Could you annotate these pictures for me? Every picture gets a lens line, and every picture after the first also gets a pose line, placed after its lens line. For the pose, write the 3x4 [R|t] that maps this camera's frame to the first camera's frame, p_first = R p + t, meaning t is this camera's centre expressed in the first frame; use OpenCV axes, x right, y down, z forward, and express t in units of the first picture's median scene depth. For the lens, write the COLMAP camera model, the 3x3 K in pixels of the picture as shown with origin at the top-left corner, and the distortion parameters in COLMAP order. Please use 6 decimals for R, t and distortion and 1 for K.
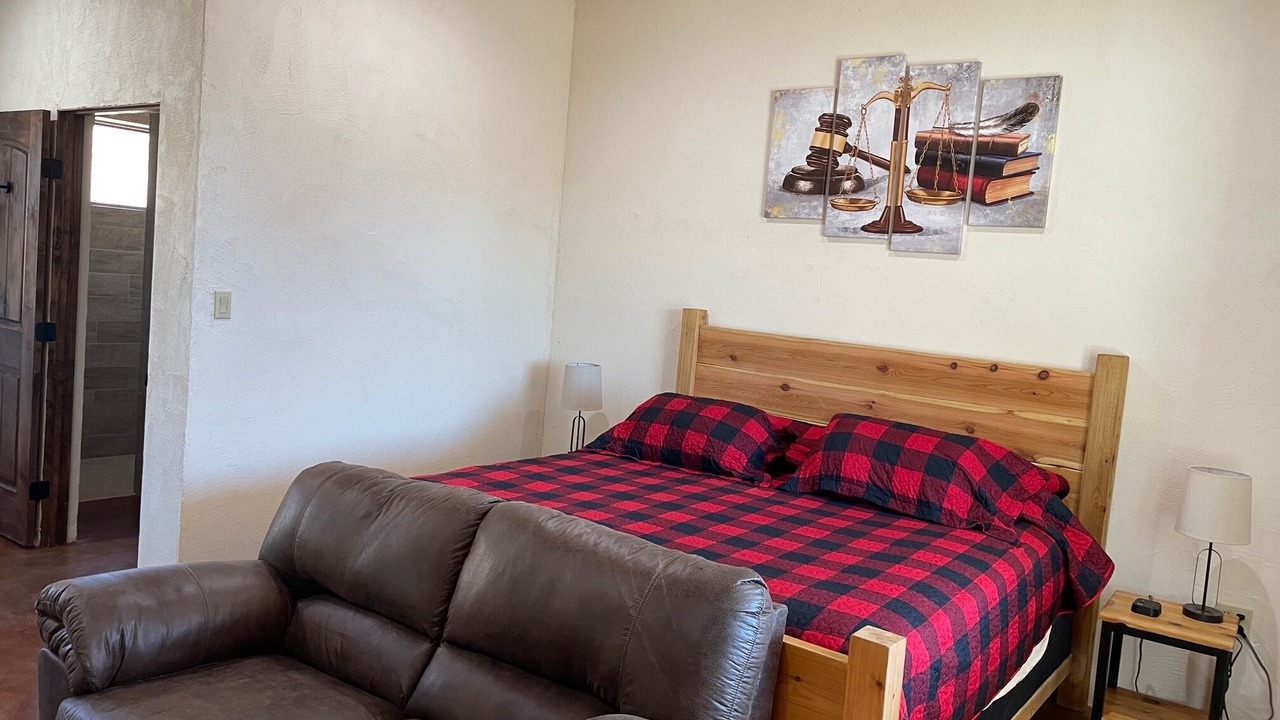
lens RADIAL K [[954.1, 0, 638.6], [0, 954.1, 362.0], [0, 0, 1]] dist [-0.010936, -0.021235]
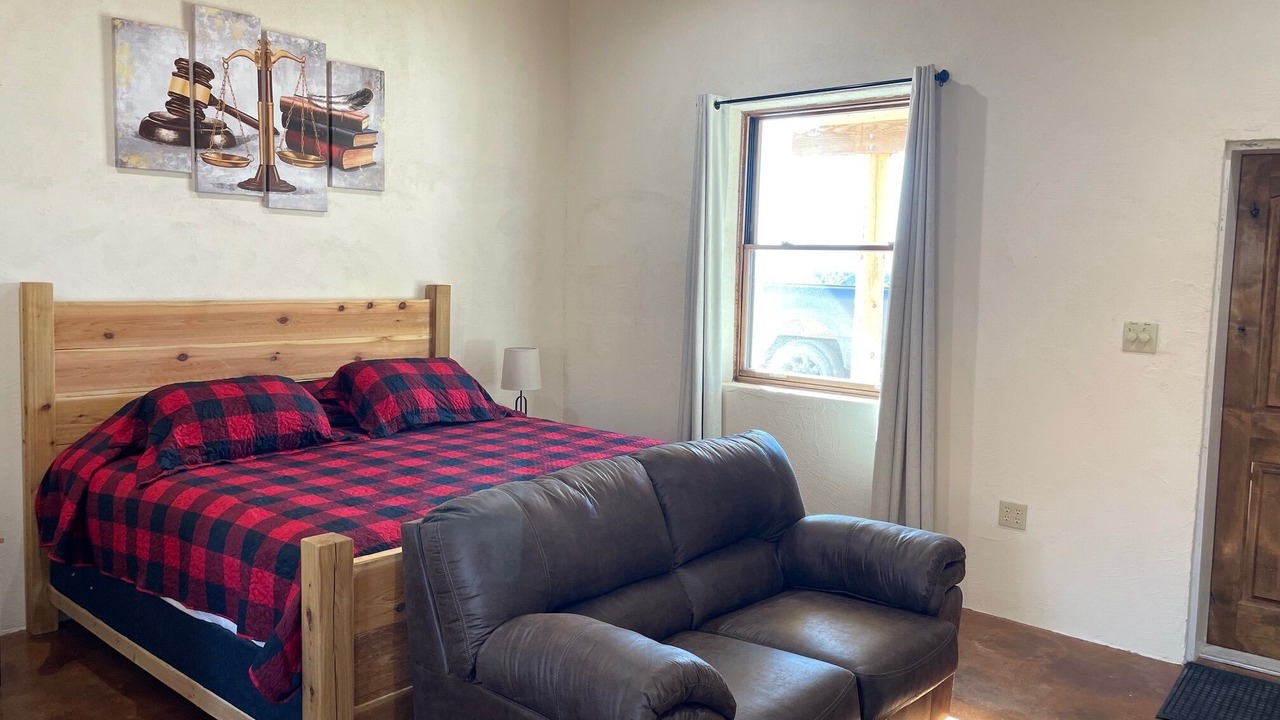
lens RADIAL K [[954.1, 0, 637.3], [0, 954.1, 356.2], [0, 0, 1]] dist [-0.010936, -0.021235]
pose [[0.048113, -0.174231, 0.983529, -0.777101], [0.068191, 0.982945, 0.170792, -0.108089], [-0.996511, 0.058851, 0.059174, 0.545803]]
